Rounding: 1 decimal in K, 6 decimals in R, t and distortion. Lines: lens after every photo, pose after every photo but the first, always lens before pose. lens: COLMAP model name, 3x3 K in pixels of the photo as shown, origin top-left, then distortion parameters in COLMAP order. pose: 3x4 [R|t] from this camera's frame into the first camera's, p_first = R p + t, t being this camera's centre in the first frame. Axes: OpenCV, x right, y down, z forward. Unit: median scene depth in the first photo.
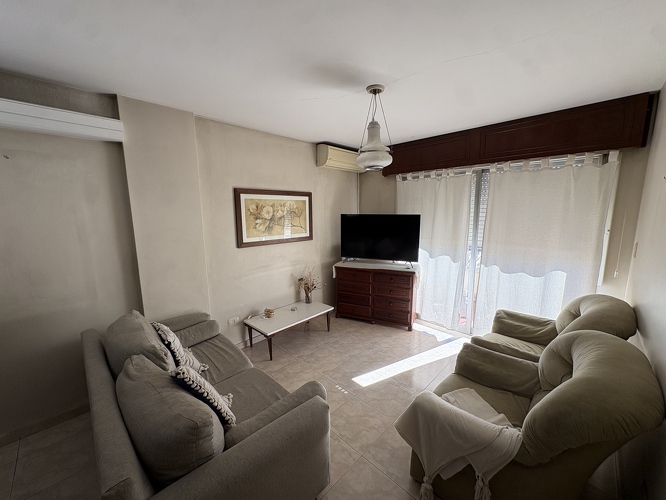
lens RADIAL K [[263.4, 0, 333.0], [0, 263.4, 250.0], [0, 0, 1]] dist [-0.000557, -0.000240]
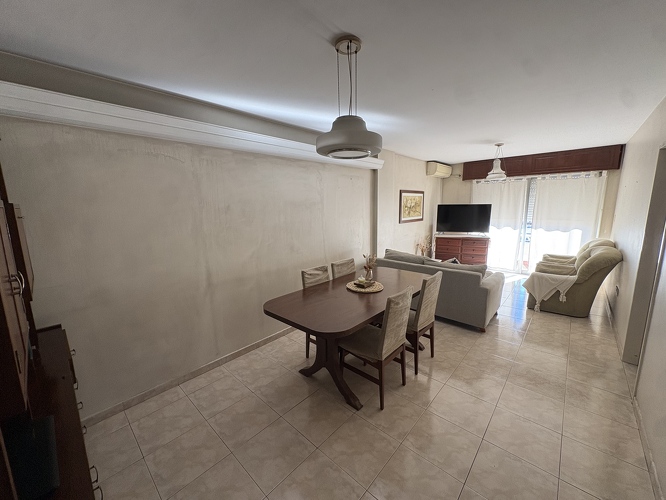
lens RADIAL K [[265.1, 0, 333.0], [0, 265.1, 250.0], [0, 0, 1]] dist [0.000236, -0.000227]
pose [[0.999226, -0.018808, 0.034561, -0.856874], [0.018300, 0.999720, 0.014976, 0.132659], [-0.034833, -0.014332, 0.999290, -0.757035]]
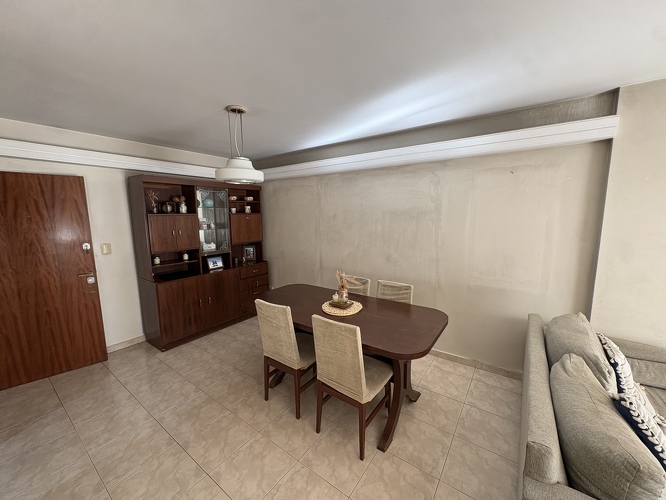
lens RADIAL K [[265.1, 0, 333.0], [0, 265.1, 250.0], [0, 0, 1]] dist [0.000236, -0.000227]
pose [[0.153686, 0.142539, -0.977785, 0.020617], [-0.145102, 0.982069, 0.120357, 0.009746], [0.977408, 0.123382, 0.171613, -0.063603]]
